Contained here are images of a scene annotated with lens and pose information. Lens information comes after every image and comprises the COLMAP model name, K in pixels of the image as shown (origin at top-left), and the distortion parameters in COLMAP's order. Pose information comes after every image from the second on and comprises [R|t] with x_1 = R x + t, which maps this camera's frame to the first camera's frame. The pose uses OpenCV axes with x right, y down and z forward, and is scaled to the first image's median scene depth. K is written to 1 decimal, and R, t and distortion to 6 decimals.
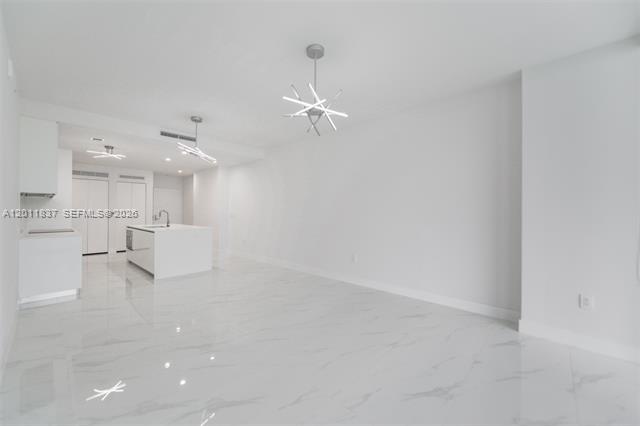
lens RADIAL K [[253.8, 0, 318.0], [0, 253.8, 209.5], [0, 0, 1]] dist [0.000489, -0.000074]
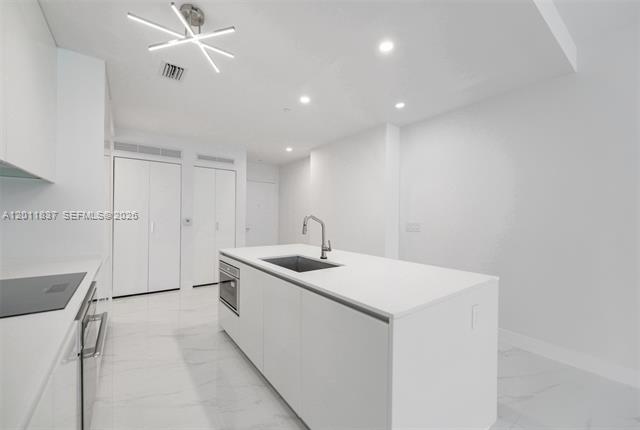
lens RADIAL K [[257.6, 0, 320.8], [0, 257.6, 216.8], [0, 0, 1]] dist [0.000296, -0.000070]
pose [[0.984205, 0.005215, -0.176956, -0.432508], [-0.004443, 0.999979, 0.004762, 0.001245], [0.176977, -0.003901, 0.984207, 0.507735]]
